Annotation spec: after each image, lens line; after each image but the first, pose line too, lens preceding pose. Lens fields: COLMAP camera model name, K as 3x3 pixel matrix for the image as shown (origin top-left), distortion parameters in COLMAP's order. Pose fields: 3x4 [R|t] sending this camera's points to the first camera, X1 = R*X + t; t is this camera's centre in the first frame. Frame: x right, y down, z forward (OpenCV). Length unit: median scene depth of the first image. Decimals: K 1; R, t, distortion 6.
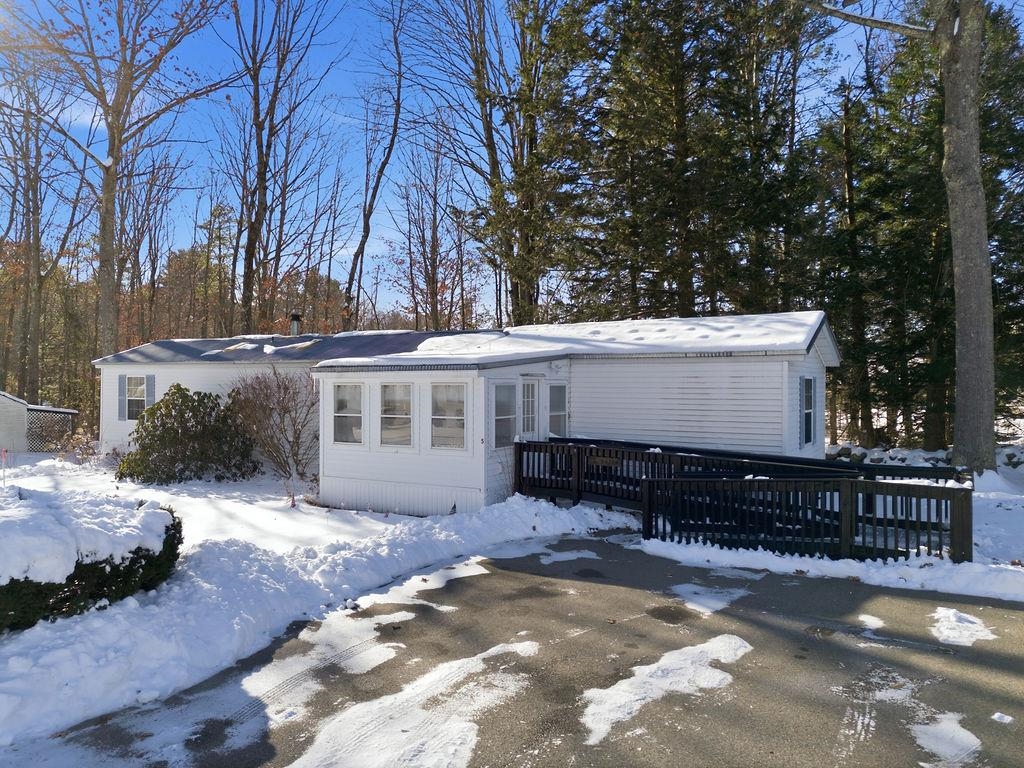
lens RADIAL K [[741.4, 0, 512.0], [0, 741.4, 384.0], [0, 0, 1]] dist [0.080523, -0.068316]
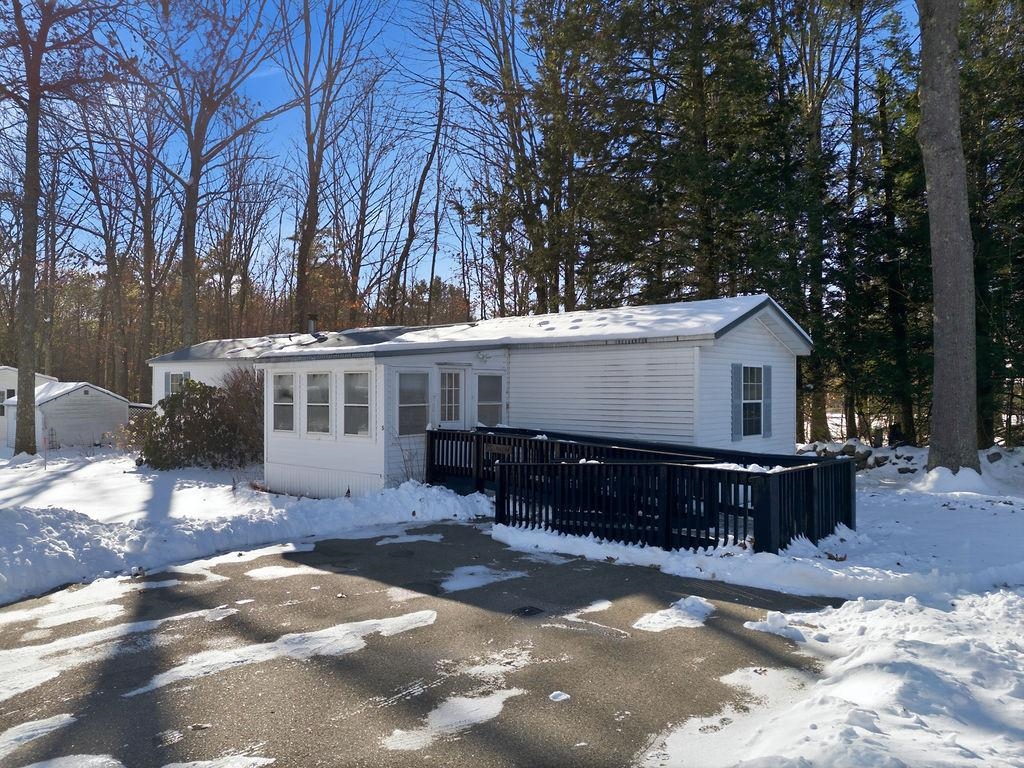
lens RADIAL K [[736.9, 0, 512.0], [0, 736.9, 384.0], [0, 0, 1]] dist [0.086994, -0.075564]
pose [[0.983646, -0.003048, -0.180088, 0.315511], [0.001788, 0.999973, -0.007156, 0.024295], [0.180105, 0.006717, 0.983624, 0.032331]]
